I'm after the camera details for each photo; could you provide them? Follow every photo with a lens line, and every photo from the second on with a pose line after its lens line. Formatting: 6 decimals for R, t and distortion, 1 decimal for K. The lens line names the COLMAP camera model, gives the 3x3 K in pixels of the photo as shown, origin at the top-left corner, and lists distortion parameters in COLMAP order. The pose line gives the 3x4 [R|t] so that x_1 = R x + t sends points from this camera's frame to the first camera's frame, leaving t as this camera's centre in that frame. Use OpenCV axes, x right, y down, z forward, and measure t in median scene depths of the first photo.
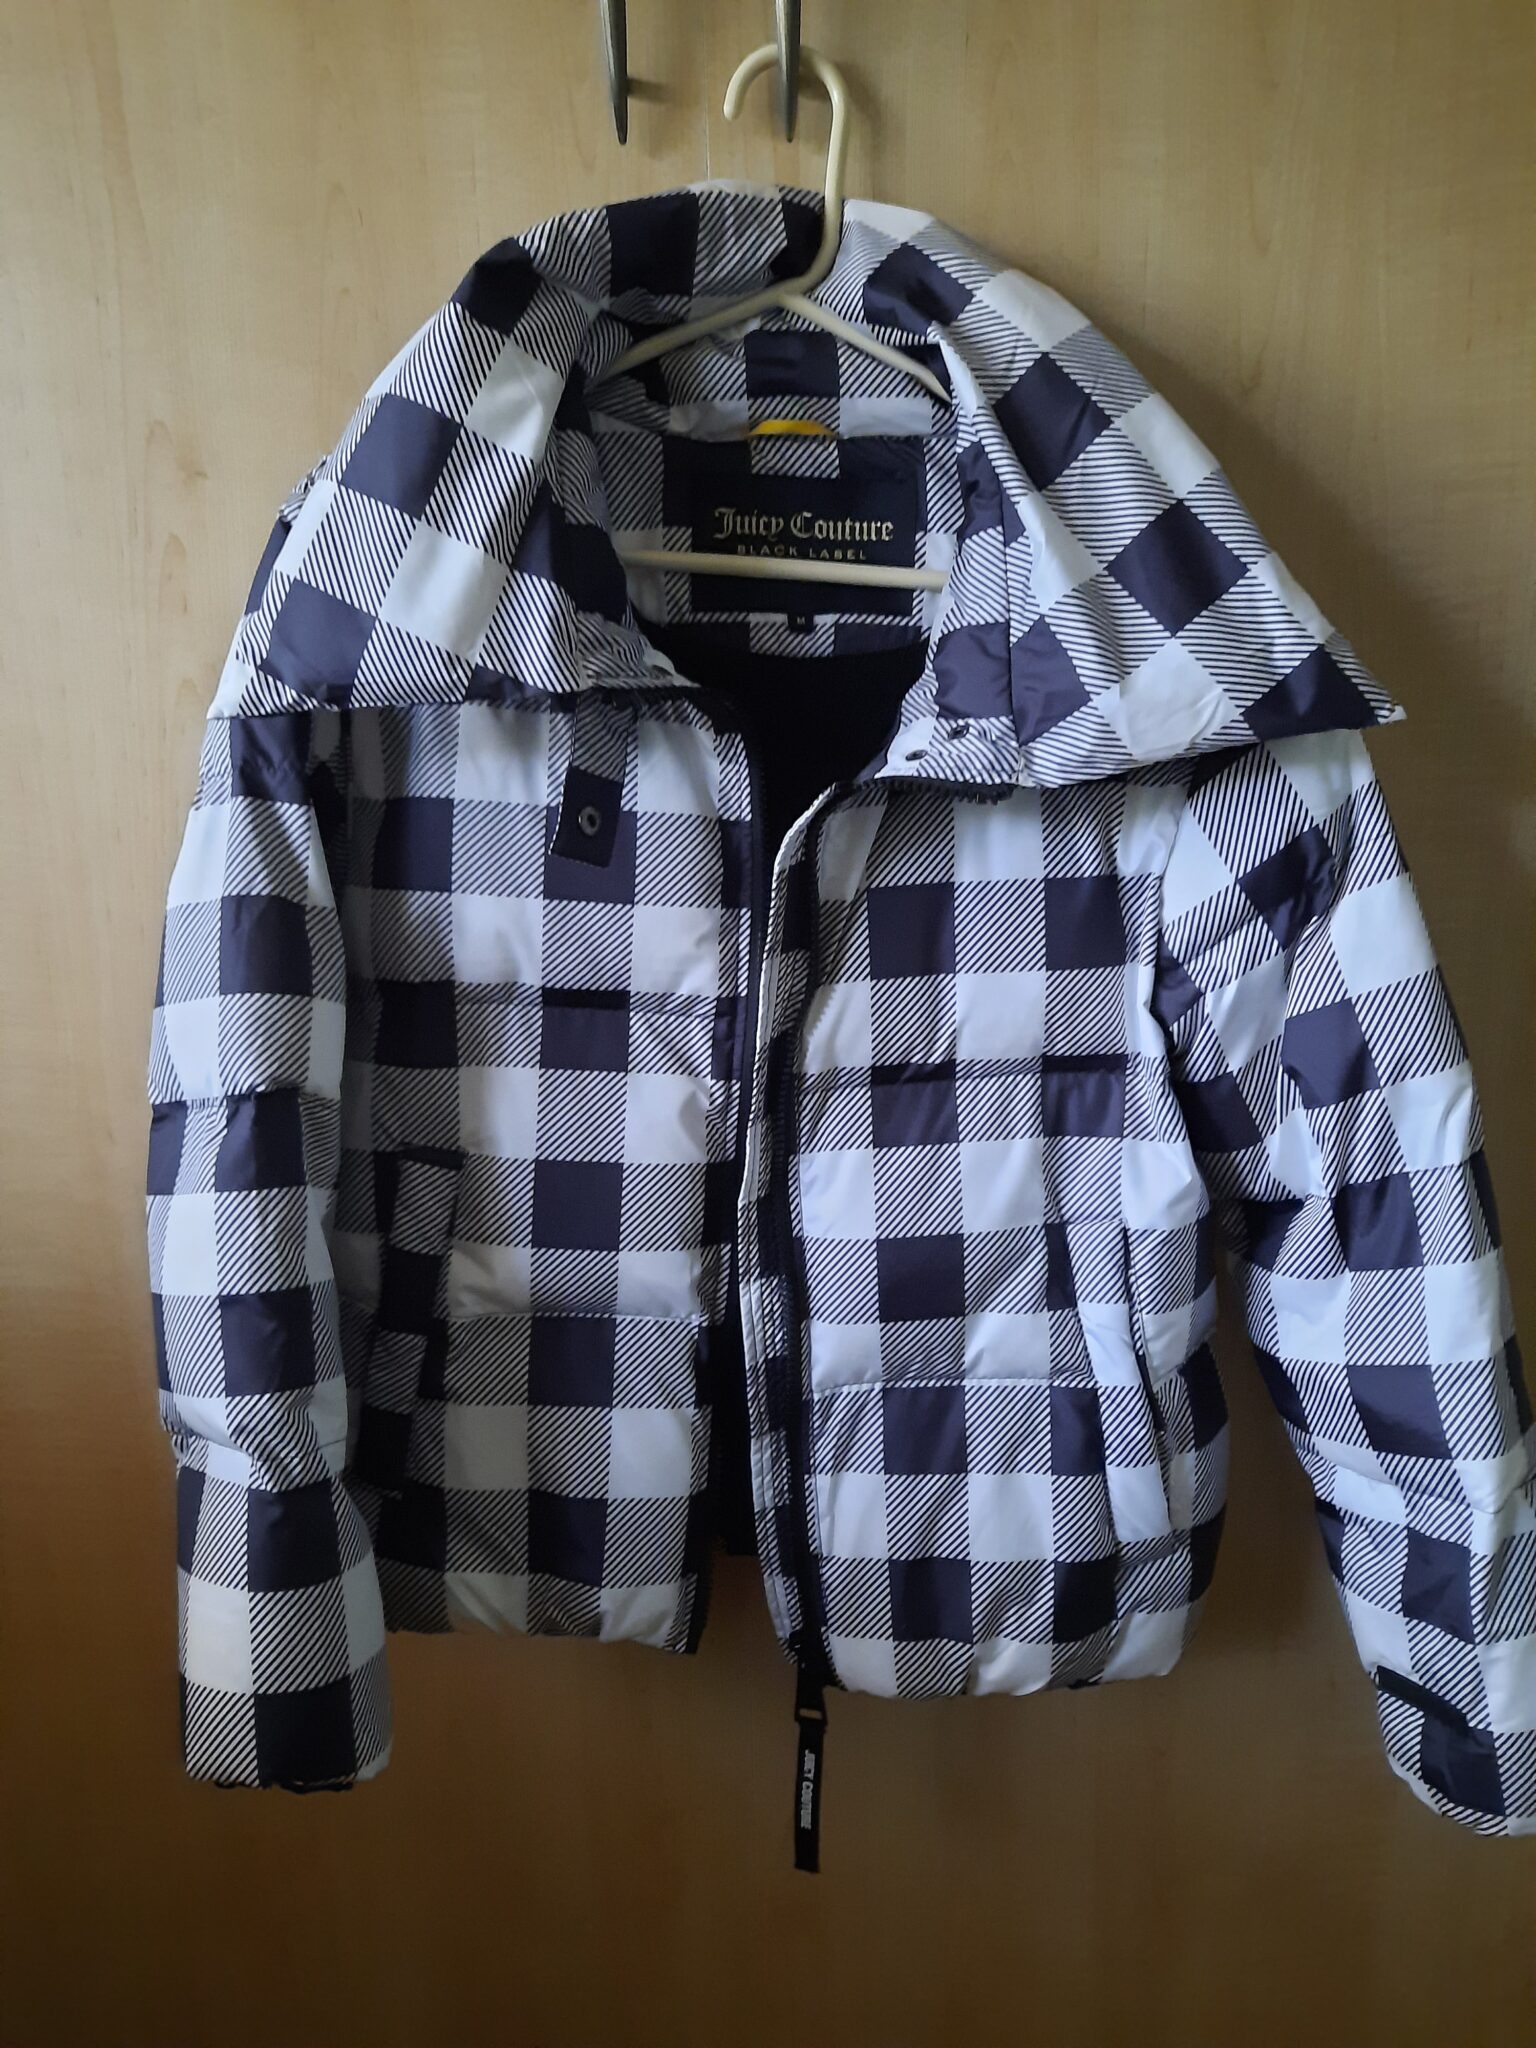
lens RADIAL K [[1463.5, 0, 780.4], [0, 1463.5, 1026.0], [0, 0, 1]] dist [0.013687, -0.011379]
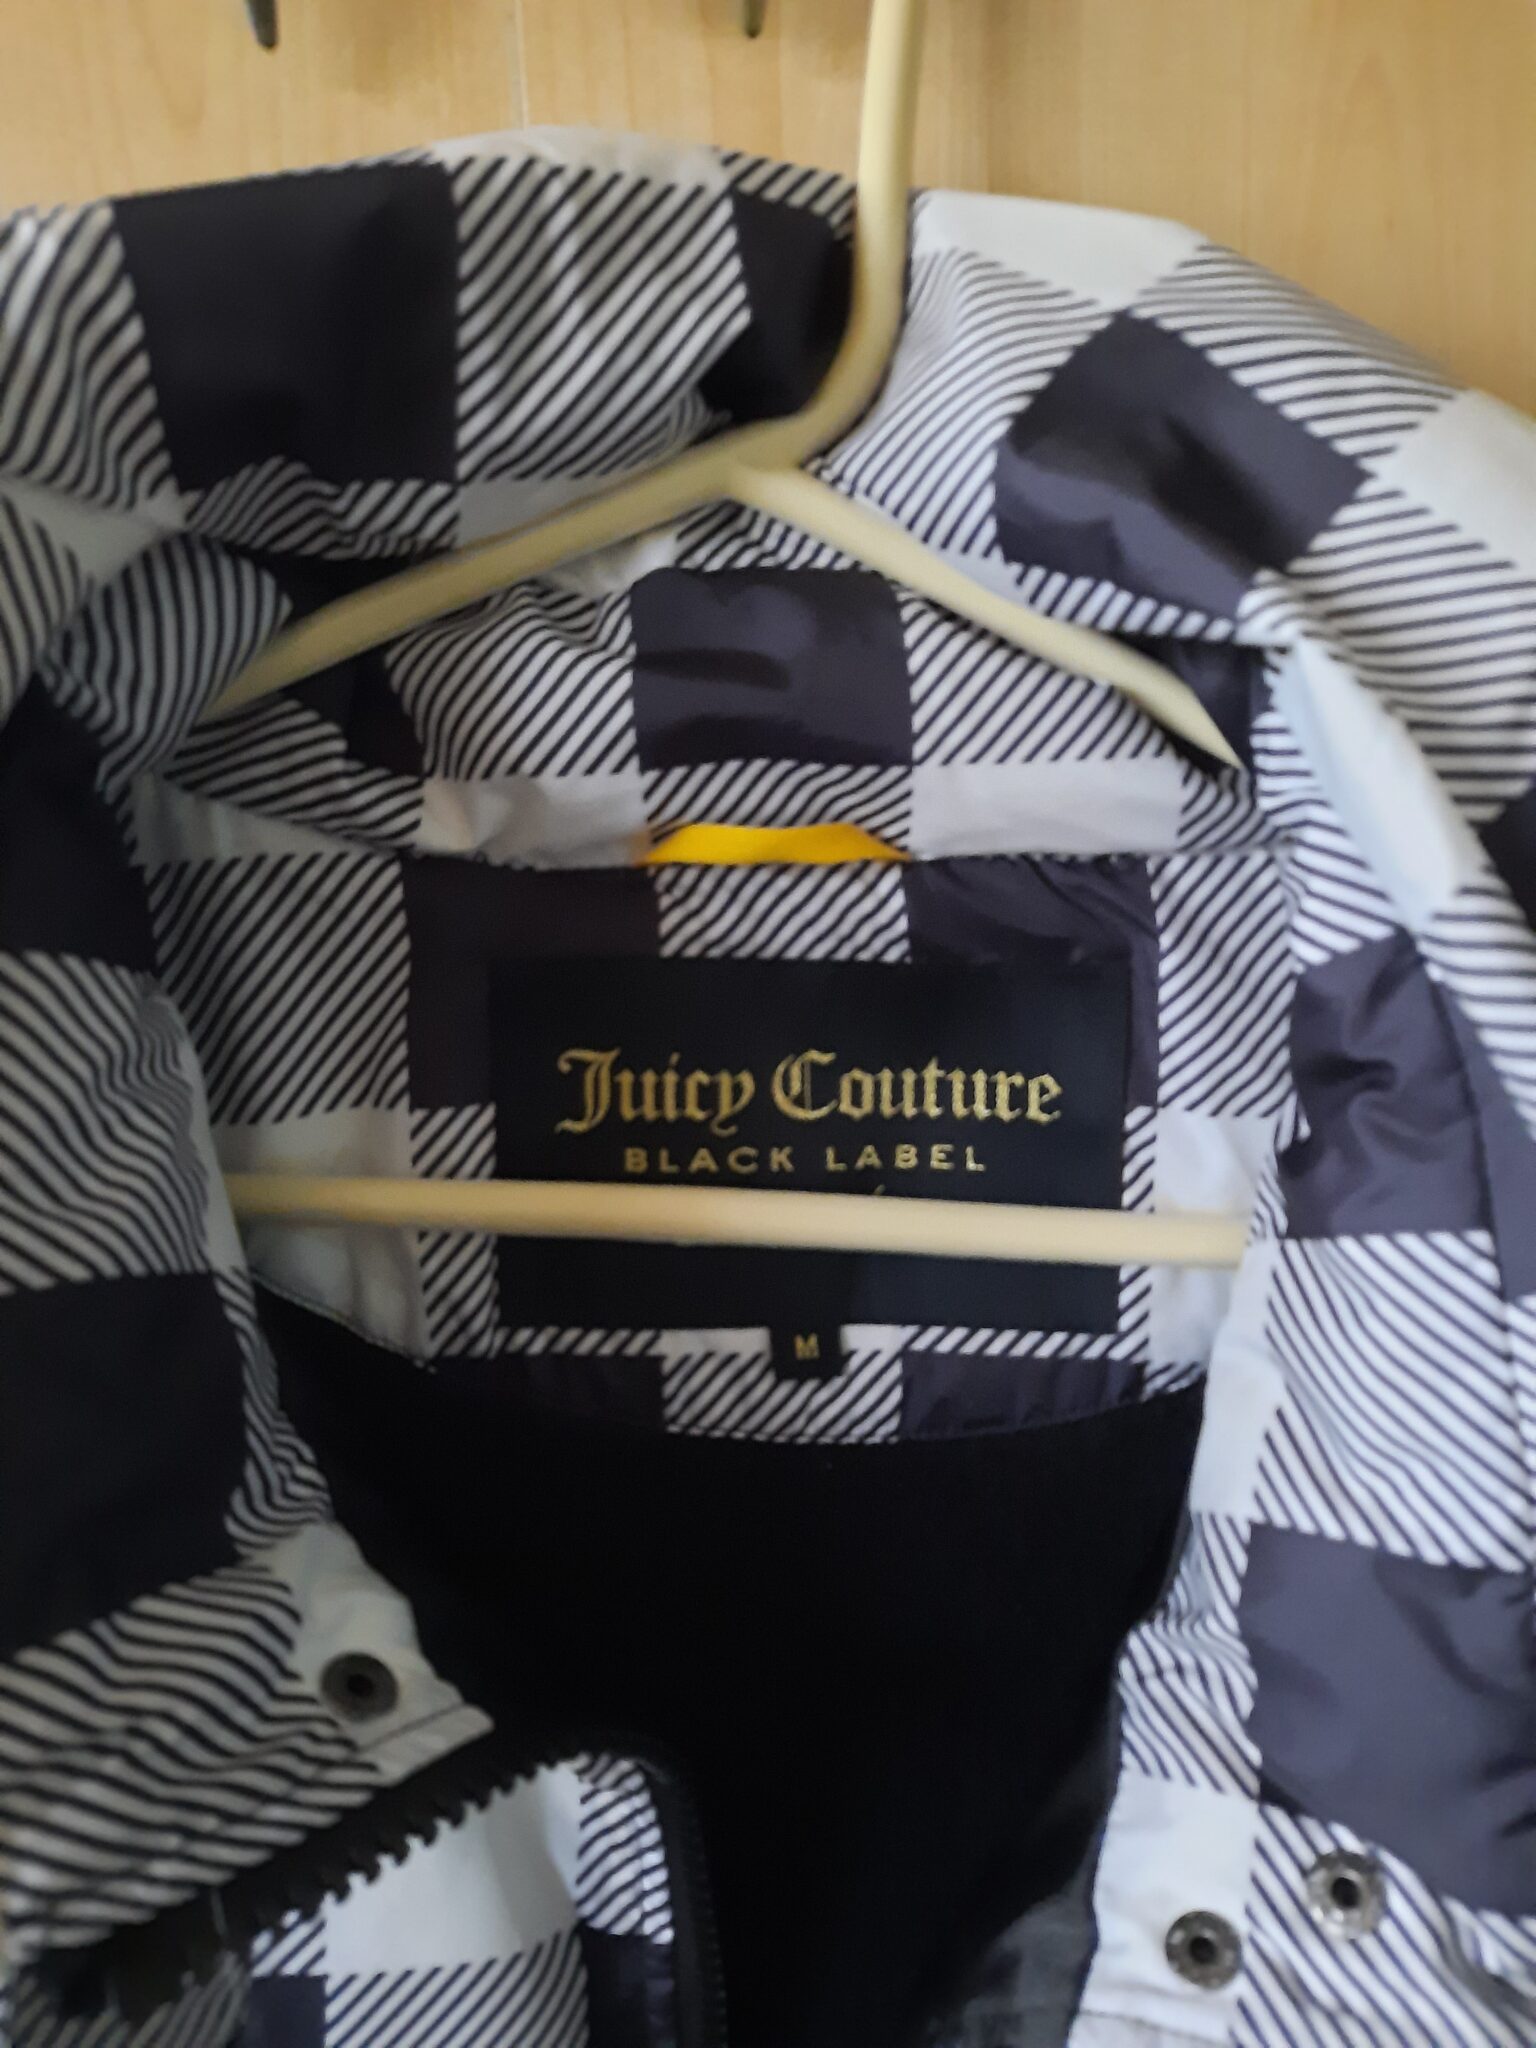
lens RADIAL K [[1463.5, 0, 774.3], [0, 1463.5, 1022.8], [0, 0, 1]] dist [0.013687, -0.011379]
pose [[0.999867, -0.015825, 0.003871, 0.006365], [0.016025, 0.998150, -0.058652, -0.349871], [-0.002936, 0.058707, 0.998271, 0.668015]]
